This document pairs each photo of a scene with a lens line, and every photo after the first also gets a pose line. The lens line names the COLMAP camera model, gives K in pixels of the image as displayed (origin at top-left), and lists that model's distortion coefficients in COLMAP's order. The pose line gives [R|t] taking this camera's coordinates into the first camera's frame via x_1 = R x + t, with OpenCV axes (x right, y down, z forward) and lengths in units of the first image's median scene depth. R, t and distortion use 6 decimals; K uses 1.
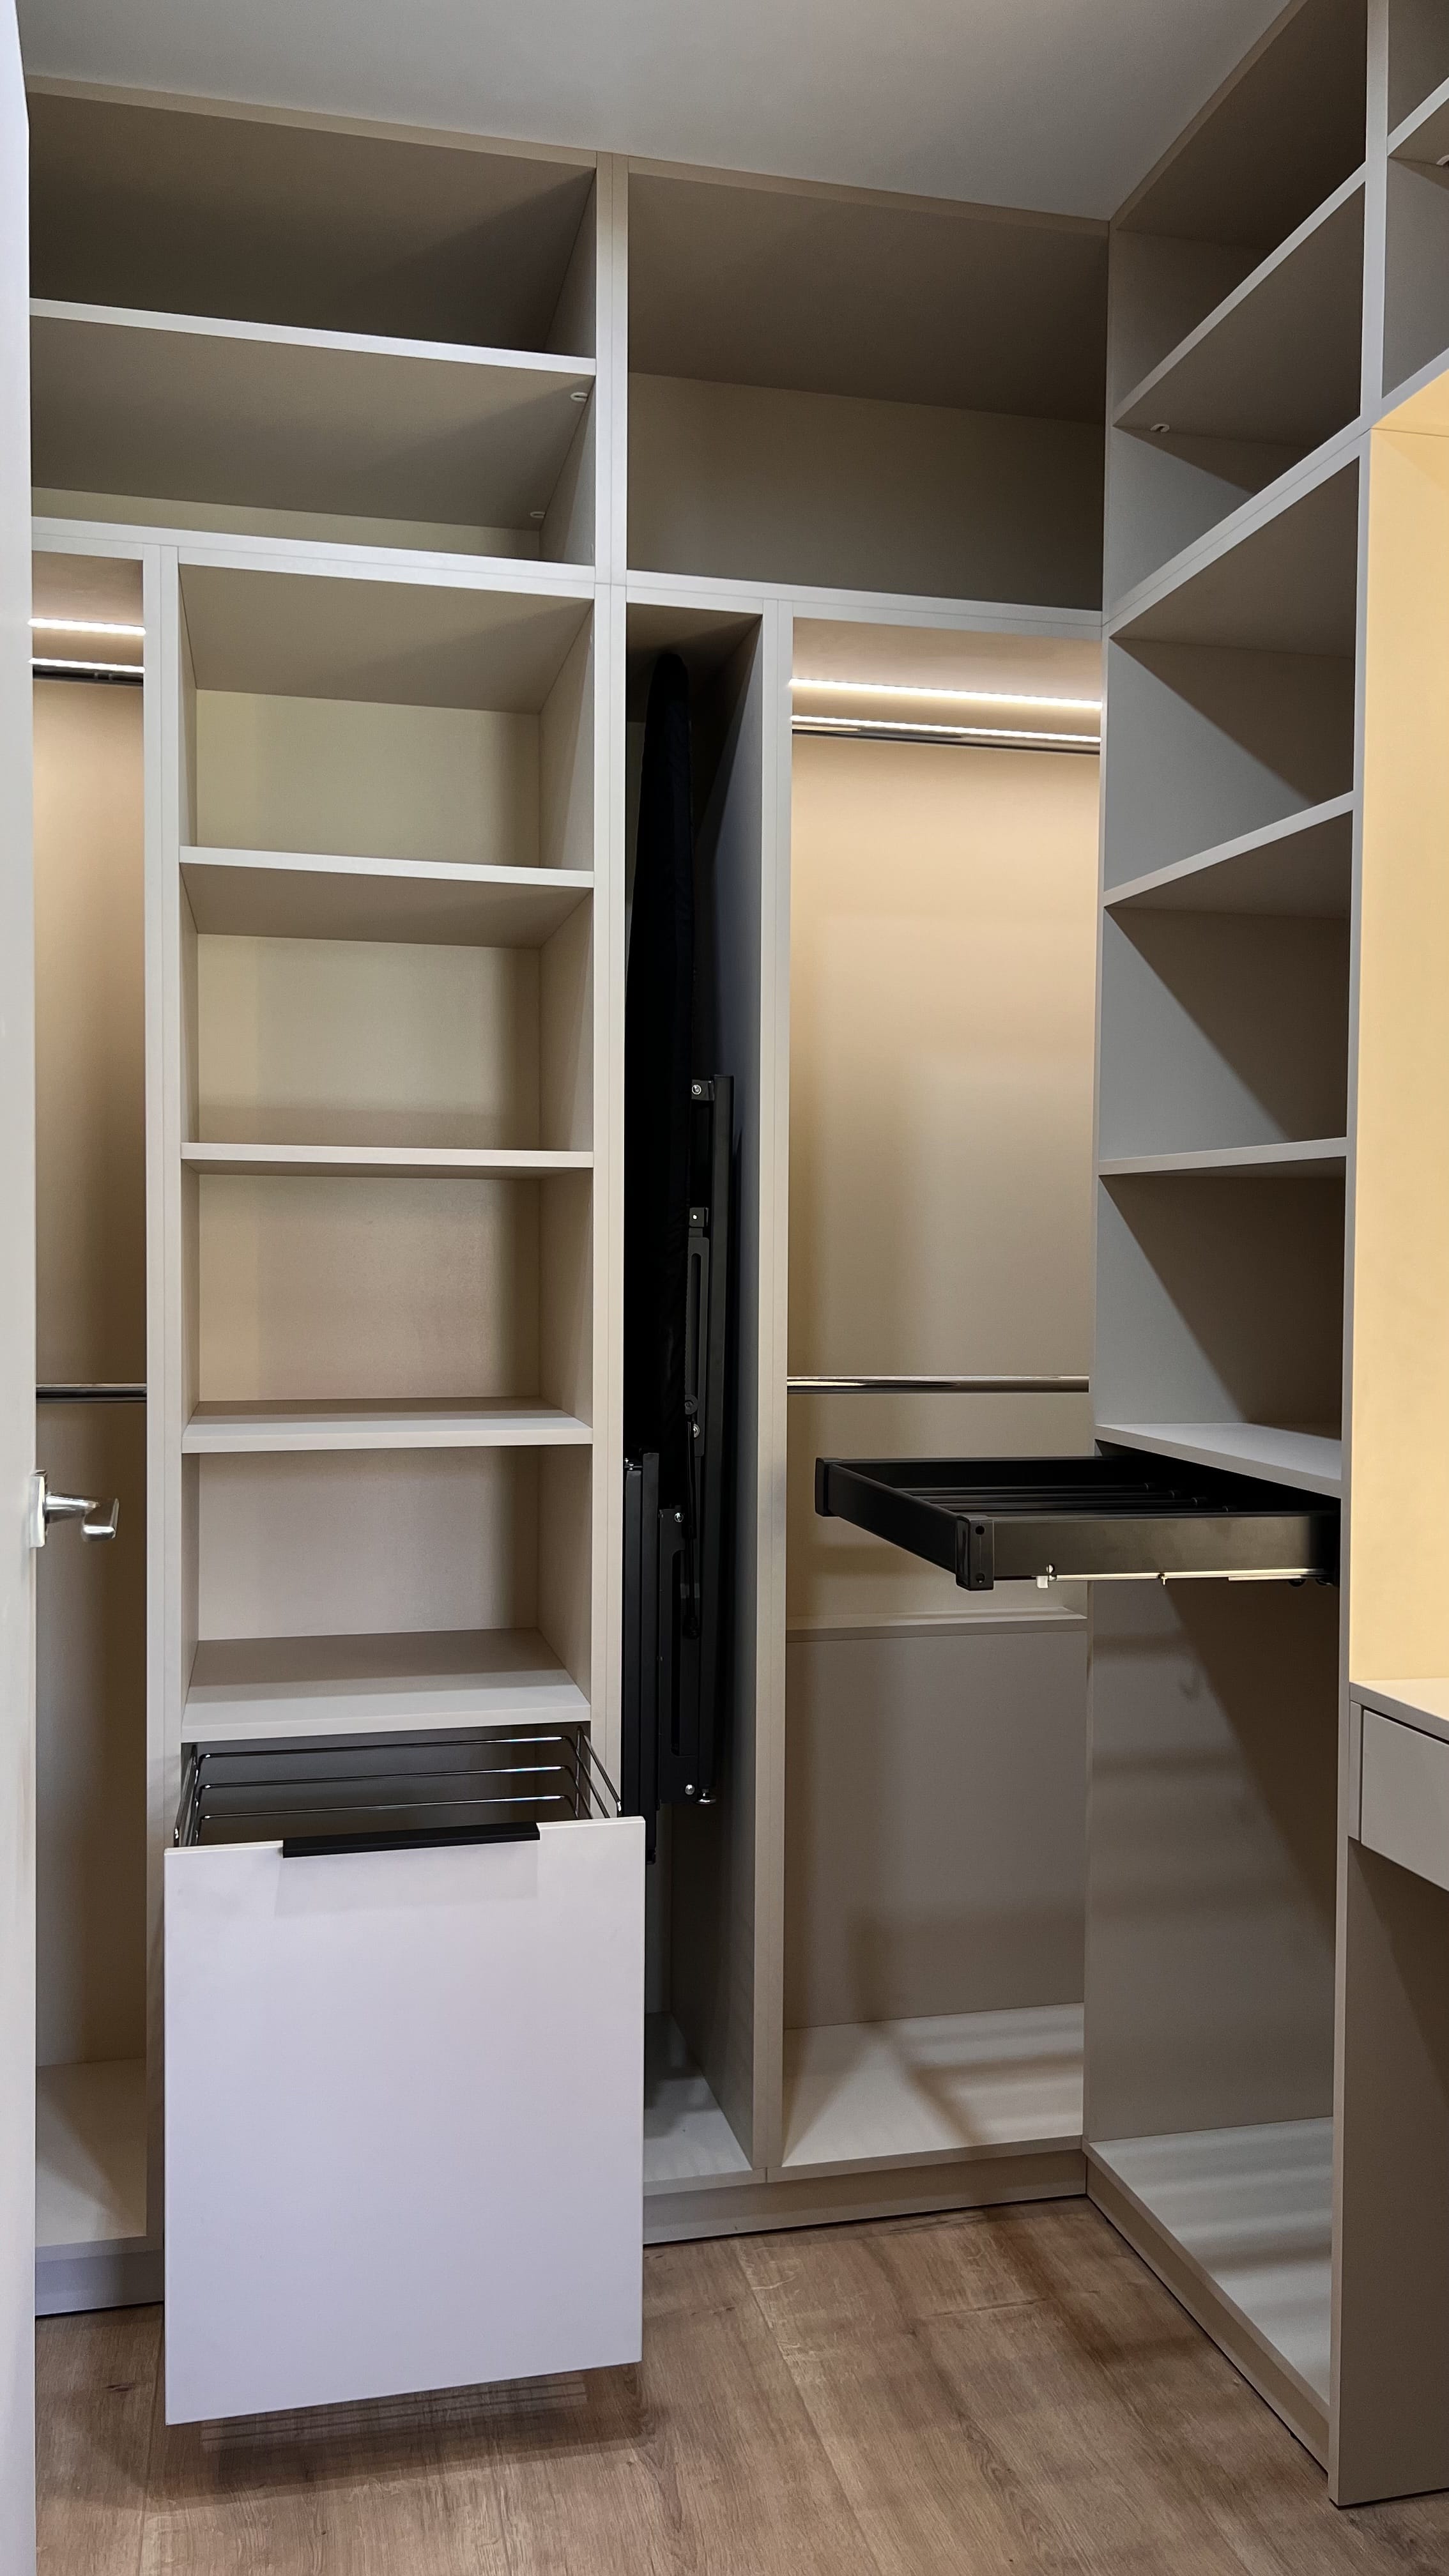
lens RADIAL K [[1936.8, 0, 736.2], [0, 1936.8, 1307.8], [0, 0, 1]] dist [0.051259, -0.053982]
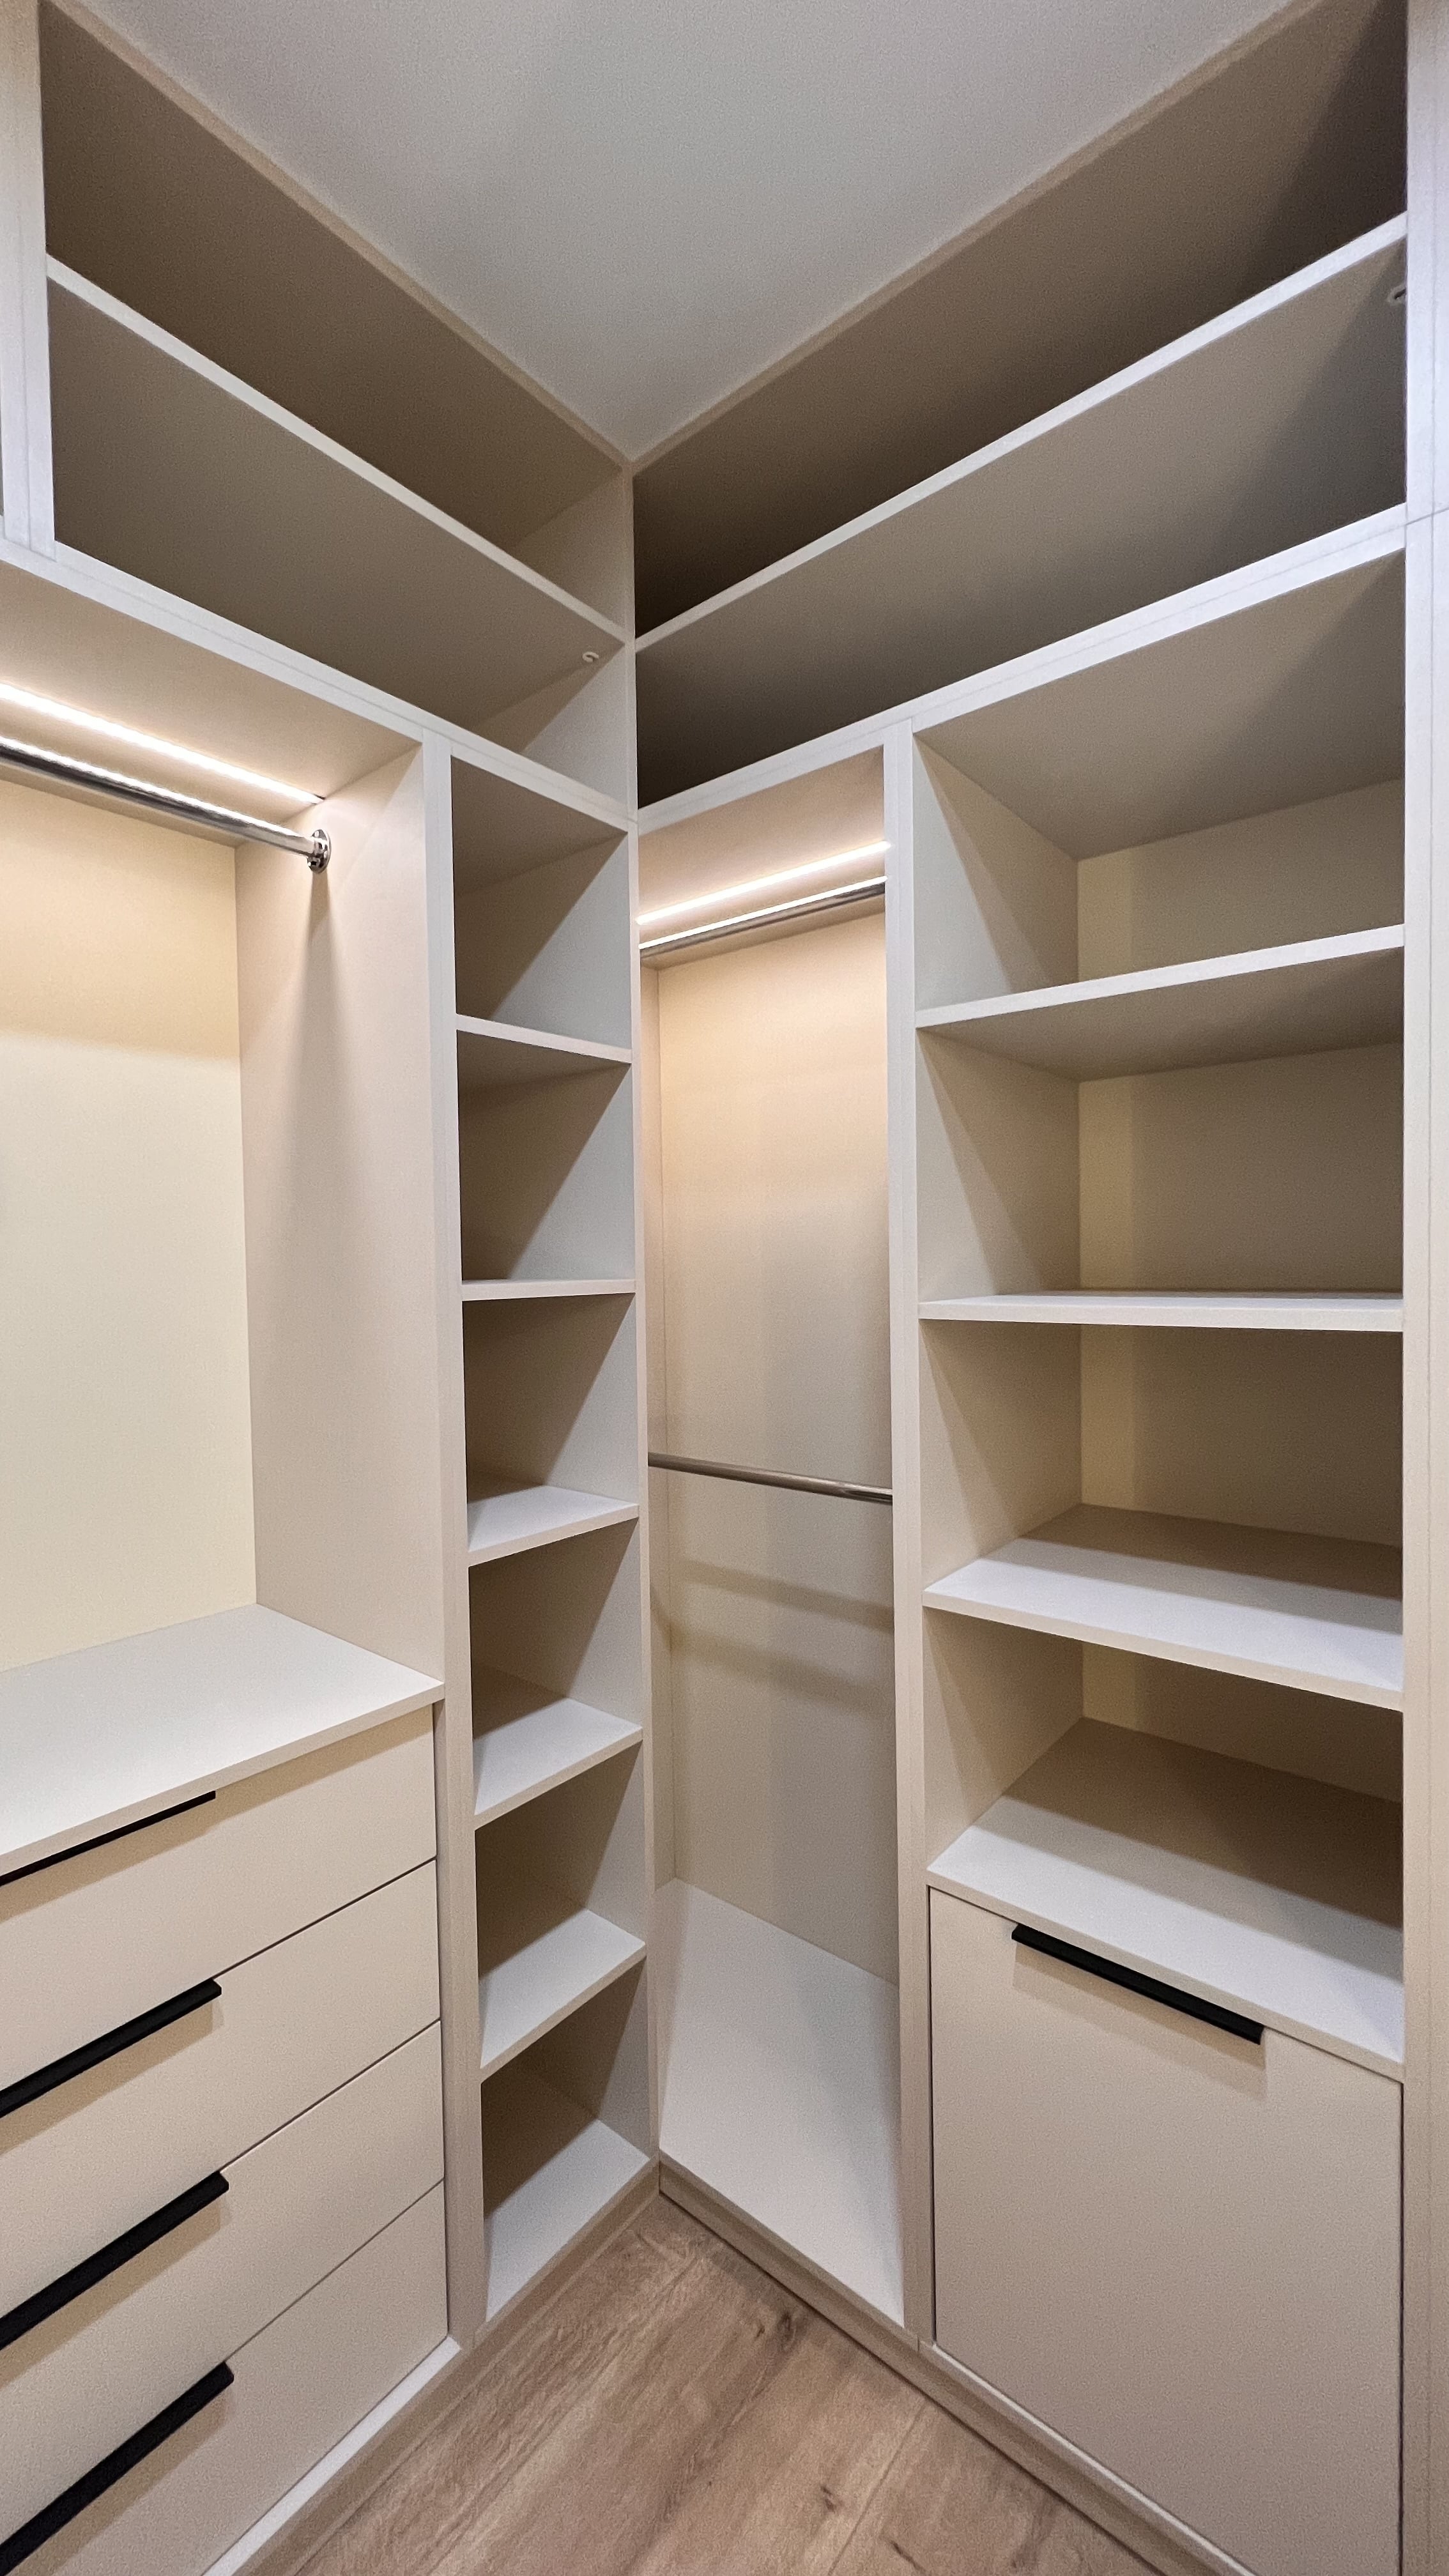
lens RADIAL K [[1031.1, 0, 724.6], [0, 1031.1, 1289.4], [0, 0, 1]] dist [0.000679, -0.000400]
pose [[0.608415, 0.007491, -0.793583, 0.076387], [-0.002478, 0.999969, 0.007540, -0.090215], [0.793615, -0.002621, 0.608415, 0.557438]]
